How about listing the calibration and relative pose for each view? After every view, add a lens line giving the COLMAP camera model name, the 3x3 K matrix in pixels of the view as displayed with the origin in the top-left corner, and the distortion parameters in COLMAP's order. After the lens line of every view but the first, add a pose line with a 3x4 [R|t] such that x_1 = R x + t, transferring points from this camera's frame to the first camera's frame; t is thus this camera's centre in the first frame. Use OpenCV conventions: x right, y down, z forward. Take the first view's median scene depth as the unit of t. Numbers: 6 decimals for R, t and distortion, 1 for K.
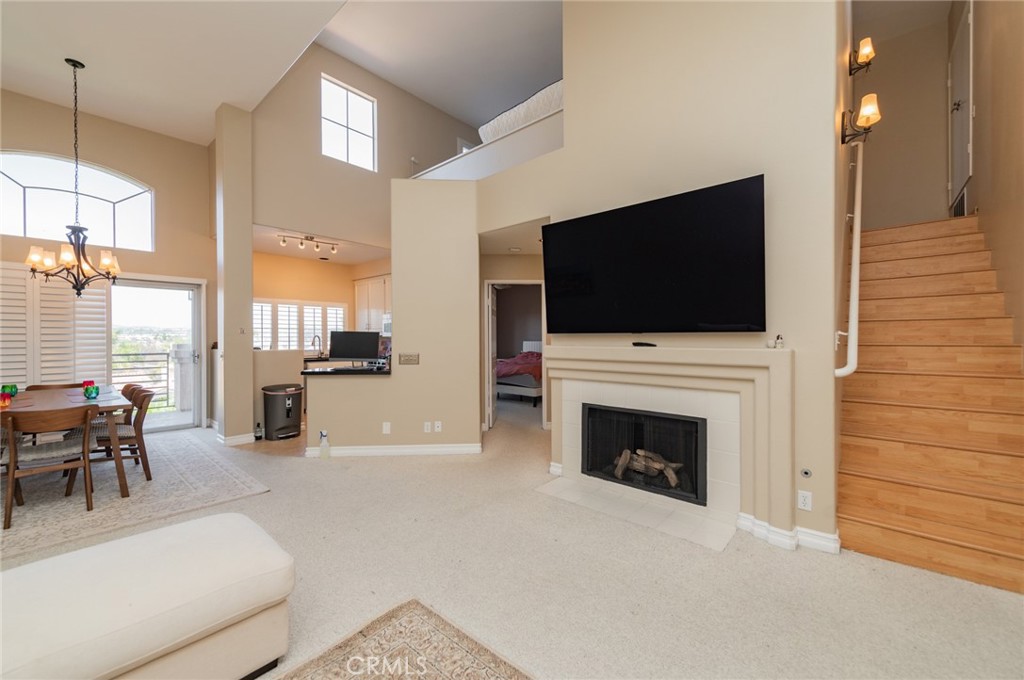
lens RADIAL K [[400.6, 0, 513.1], [0, 400.6, 339.6], [0, 0, 1]] dist [0.009670, -0.002815]
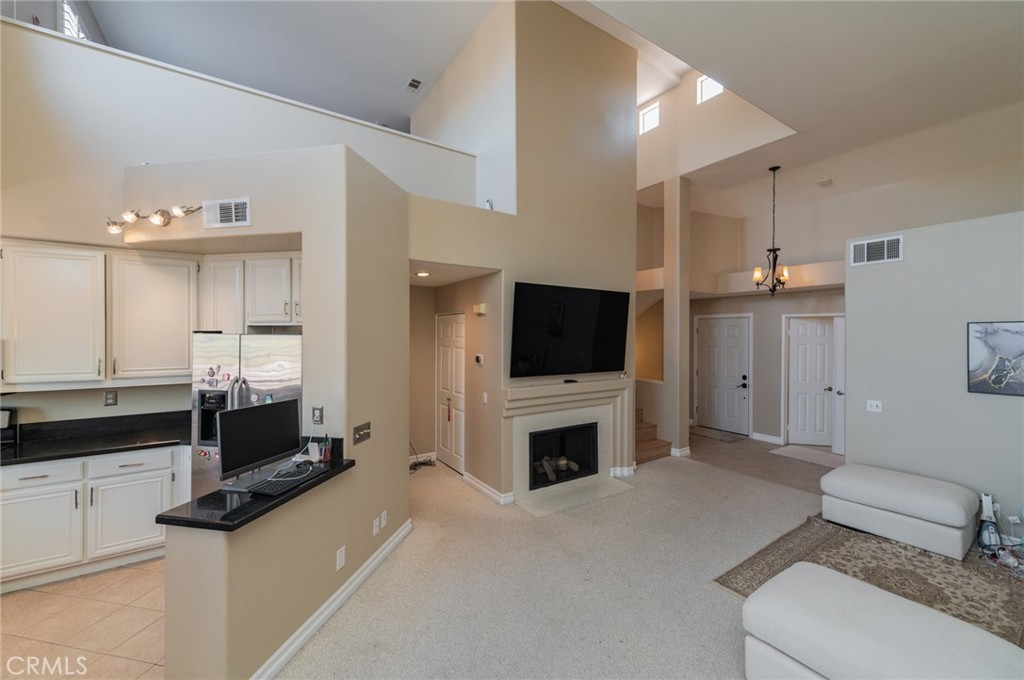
lens RADIAL K [[400.6, 0, 507.9], [0, 400.6, 335.5], [0, 0, 1]] dist [0.009670, -0.002815]
pose [[0.263279, 0.004300, 0.964710, -1.122761], [0.001601, 0.999987, -0.004894, -0.146173], [-0.964719, 0.002833, 0.263268, 0.805782]]
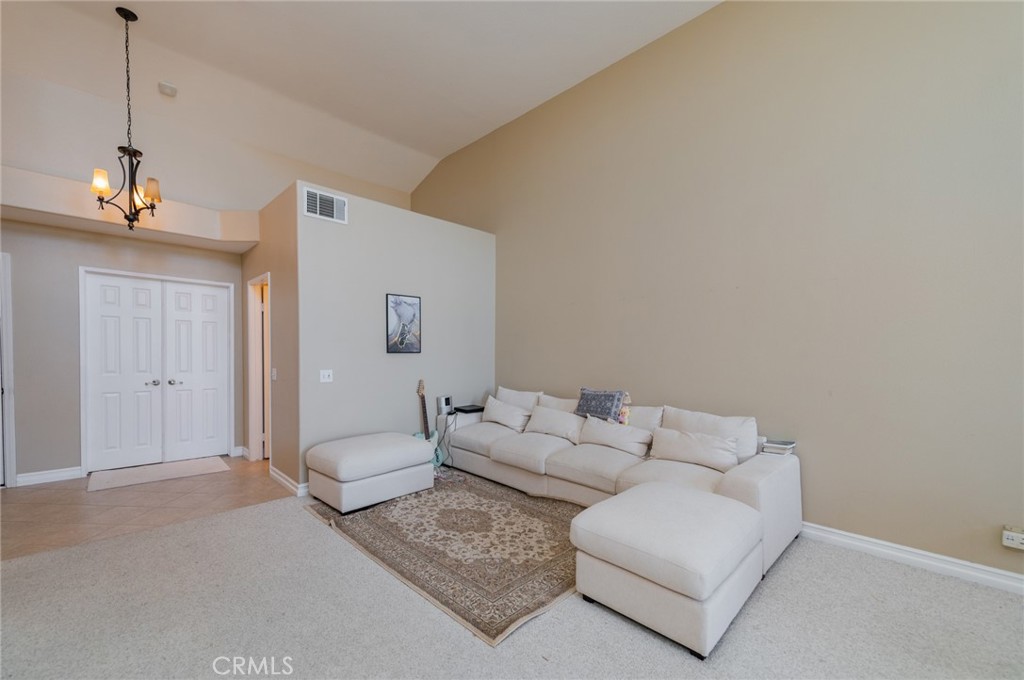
lens RADIAL K [[400.6, 0, 490.1], [0, 400.6, 360.7], [0, 0, 1]] dist [0.009670, -0.002815]
pose [[-0.996212, -0.008468, 0.086549, -0.188122], [-0.006258, 0.999648, 0.025773, -0.008580], [-0.086737, 0.025134, -0.995914, 1.137601]]
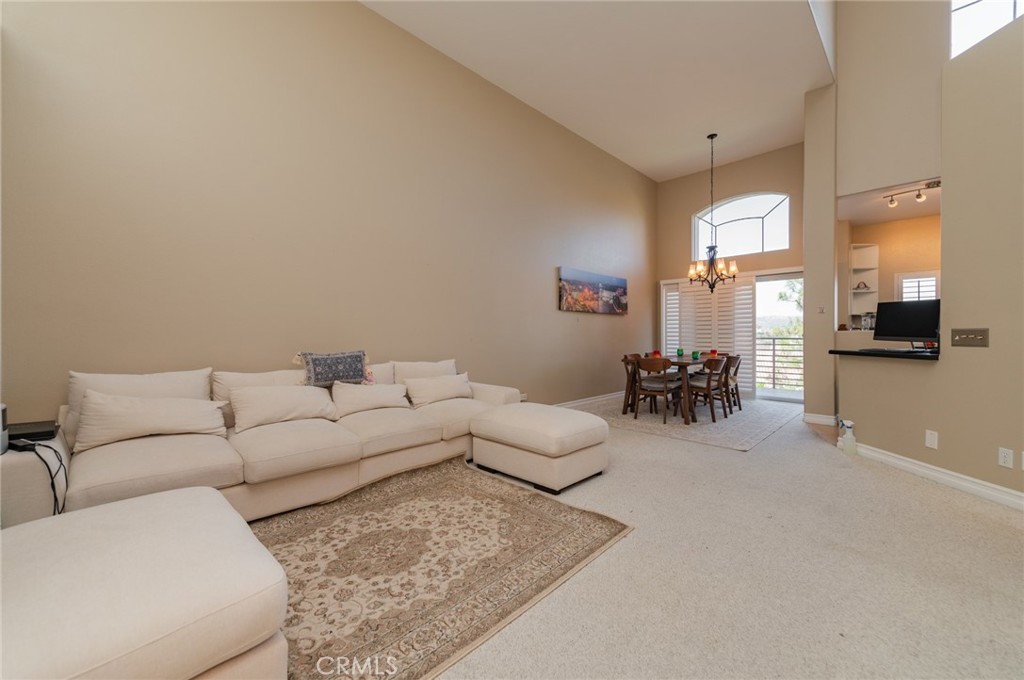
lens RADIAL K [[400.6, 0, 504.7], [0, 400.6, 327.9], [0, 0, 1]] dist [0.009670, -0.002815]
pose [[-0.071291, -0.017858, -0.997296, 0.555016], [-0.002520, 0.999840, -0.017724, 0.062133], [0.997452, 0.001250, -0.071325, 0.439333]]
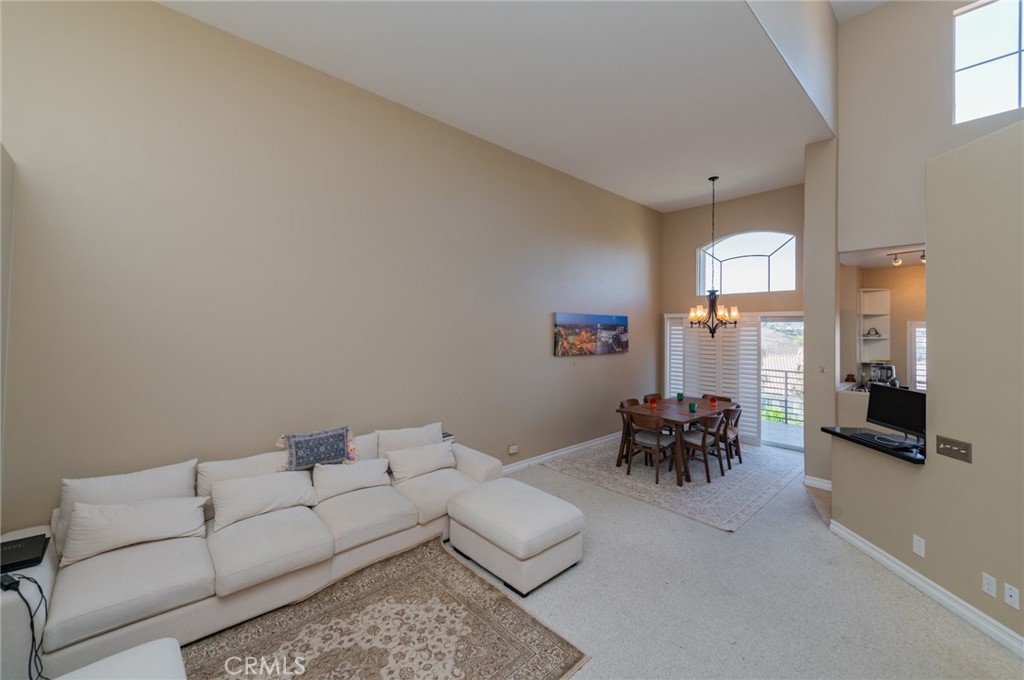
lens RADIAL K [[400.6, 0, 502.7], [0, 400.6, 318.2], [0, 0, 1]] dist [0.009670, -0.002815]
pose [[-0.122093, -0.030798, -0.992041, 0.563560], [-0.010416, 0.999503, -0.029747, -0.160488], [0.992464, 0.006702, -0.122353, 0.541514]]
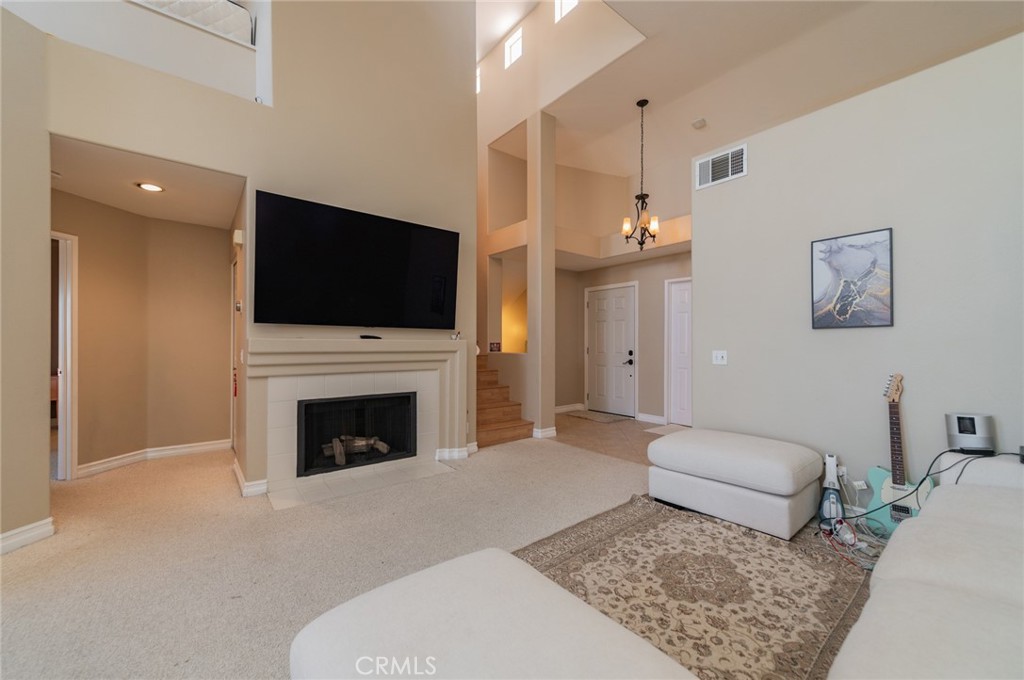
lens RADIAL K [[400.6, 0, 508.3], [0, 400.6, 341.0], [0, 0, 1]] dist [0.009670, -0.002815]
pose [[0.176455, 0.013355, 0.984218, -0.714333], [0.003076, 0.999896, -0.014119, 0.038082], [-0.984304, 0.005519, 0.176396, 0.389547]]
